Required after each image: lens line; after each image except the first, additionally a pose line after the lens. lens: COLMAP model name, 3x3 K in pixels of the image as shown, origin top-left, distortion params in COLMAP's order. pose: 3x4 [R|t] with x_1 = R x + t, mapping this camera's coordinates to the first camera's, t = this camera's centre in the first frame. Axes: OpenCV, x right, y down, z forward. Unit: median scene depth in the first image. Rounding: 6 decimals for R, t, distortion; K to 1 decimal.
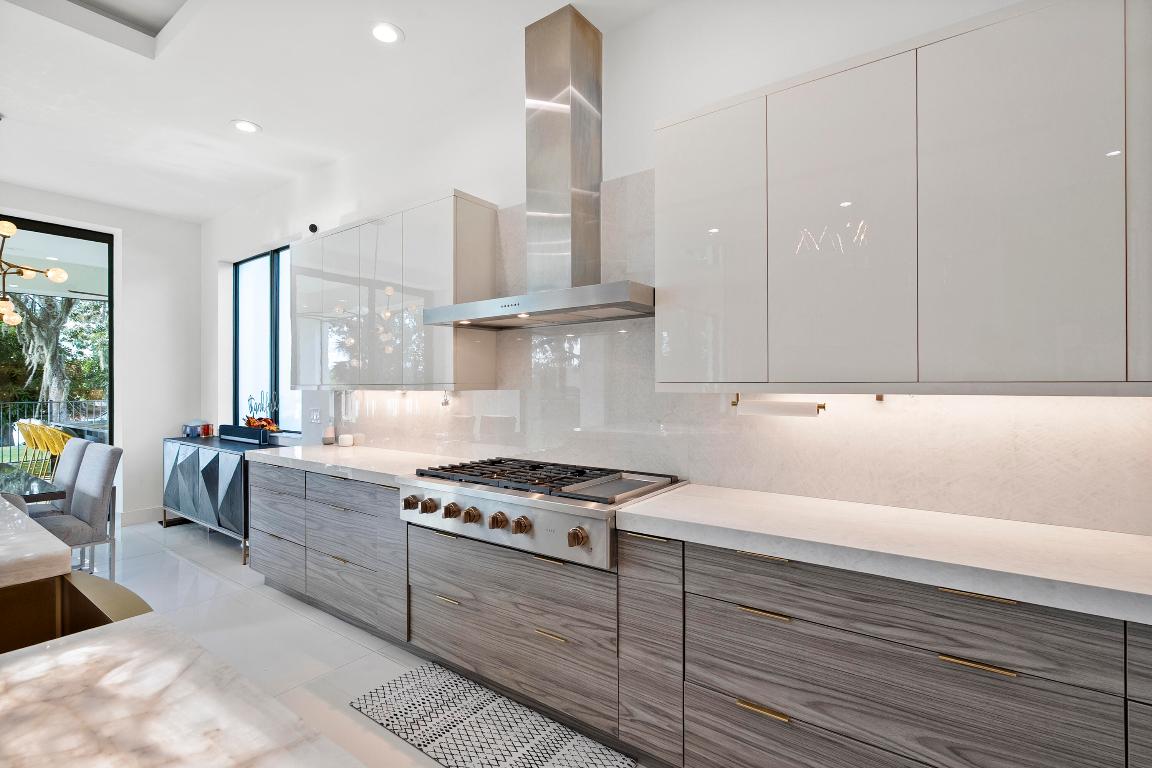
lens RADIAL K [[525.4, 0, 578.2], [0, 525.4, 378.8], [0, 0, 1]] dist [-0.002756, -0.000017]
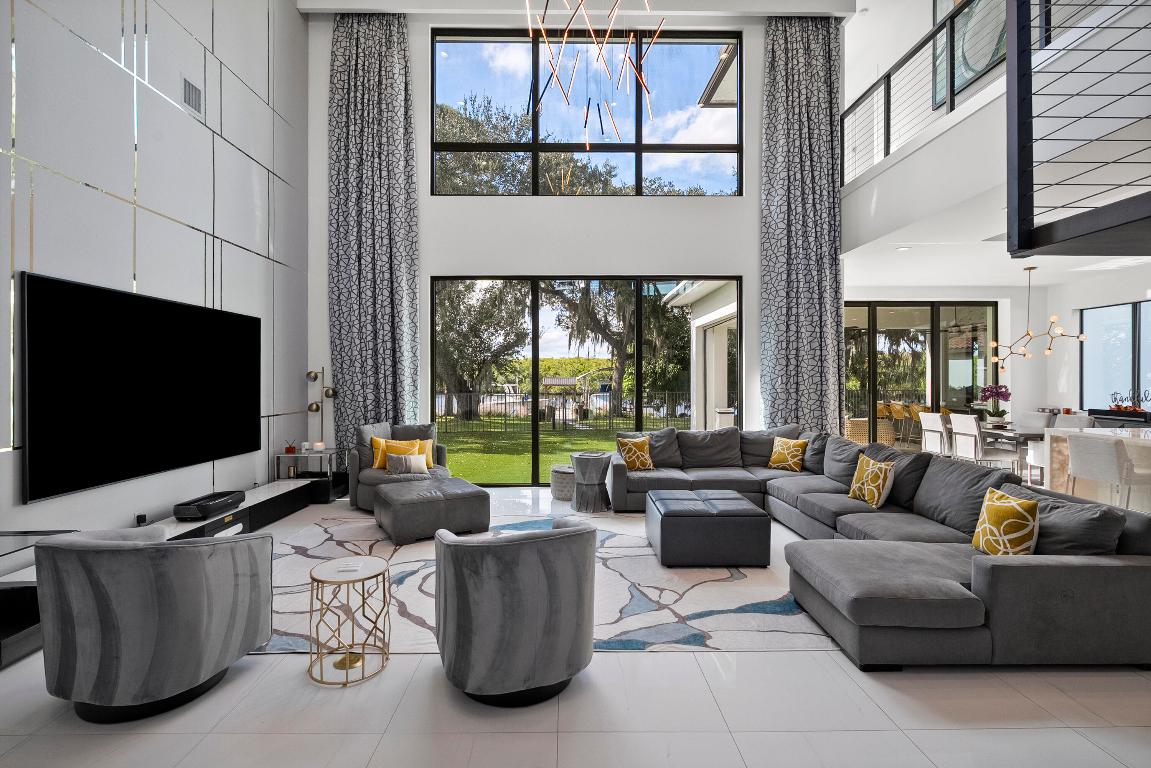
lens RADIAL K [[525.0, 0, 573.3], [0, 525.0, 377.8], [0, 0, 1]] dist [-0.002756, -0.000017]
pose [[0.595108, 0.003891, -0.803637, -0.569113], [0.008417, 0.999903, 0.011074, -0.080306], [0.803602, -0.013354, 0.595017, -2.397399]]
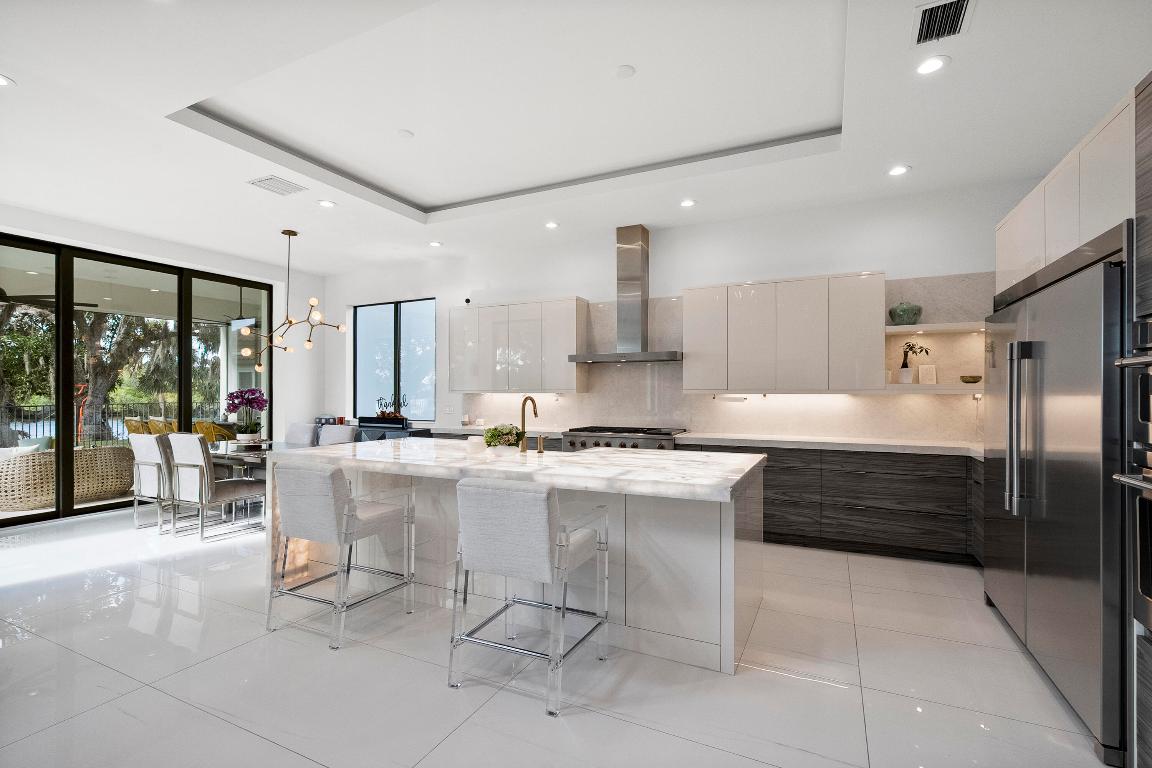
lens RADIAL K [[525.4, 0, 572.7], [0, 525.4, 387.9], [0, 0, 1]] dist [-0.002756, -0.000017]
pose [[0.985184, 0.004728, 0.171436, -0.608066], [-0.005461, 0.999978, 0.003810, -0.006297], [-0.171414, -0.004689, 0.985188, -1.052459]]
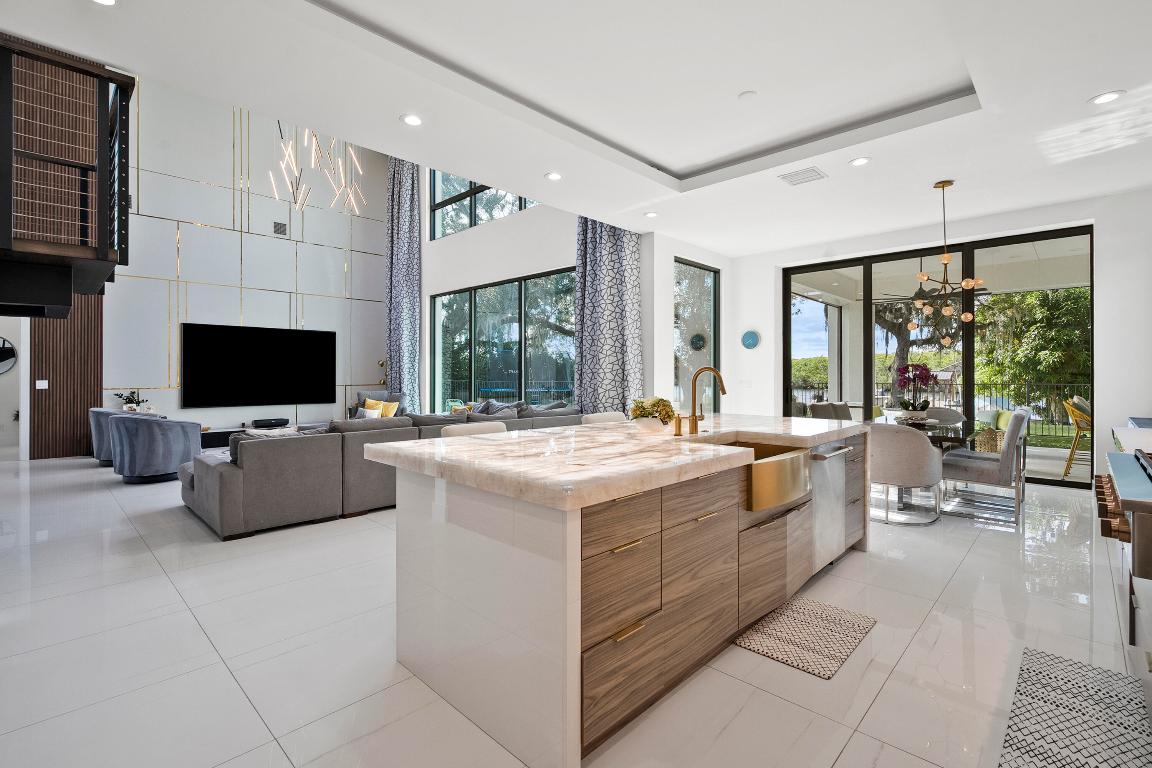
lens RADIAL K [[525.4, 0, 578.8], [0, 525.4, 372.3], [0, 0, 1]] dist [-0.002756, -0.000017]
pose [[-0.138607, 0.000960, -0.990347, 0.606994], [0.015523, 0.999879, -0.001204, 0.026091], [0.990226, -0.015540, -0.138605, 0.186824]]
